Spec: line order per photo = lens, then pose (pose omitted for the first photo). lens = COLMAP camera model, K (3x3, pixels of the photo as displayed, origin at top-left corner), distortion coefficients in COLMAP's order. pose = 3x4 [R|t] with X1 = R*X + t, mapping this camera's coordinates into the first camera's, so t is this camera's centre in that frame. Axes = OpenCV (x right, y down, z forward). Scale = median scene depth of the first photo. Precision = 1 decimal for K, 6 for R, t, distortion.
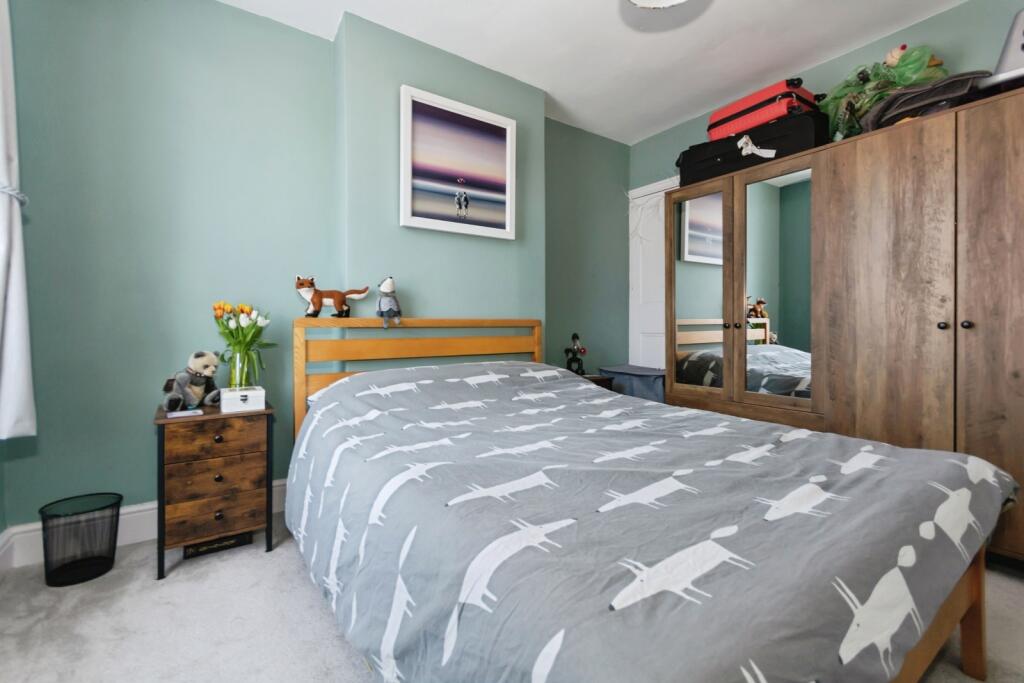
lens RADIAL K [[450.1, 0, 509.0], [0, 450.1, 336.5], [0, 0, 1]] dist [-0.000743, 0.000268]
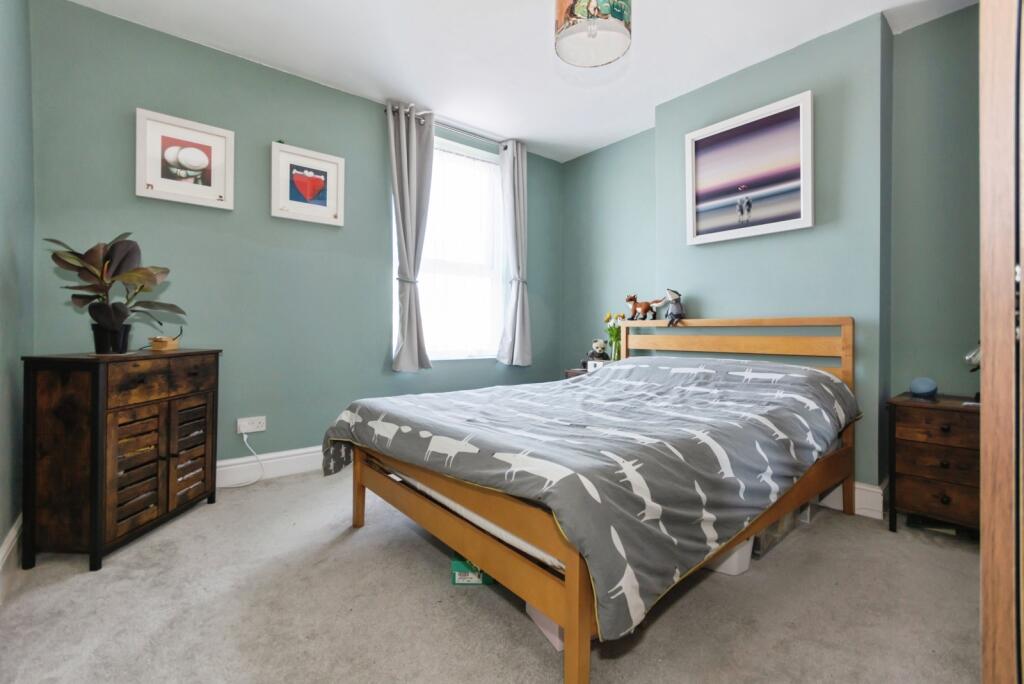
lens RADIAL K [[450.1, 0, 509.0], [0, 450.1, 337.0], [0, 0, 1]] dist [-0.000743, 0.000268]
pose [[0.087512, 0.025419, -0.995839, 0.951119], [-0.012157, 0.999627, 0.024447, -0.016620], [0.996089, 0.009967, 0.087788, 0.386404]]
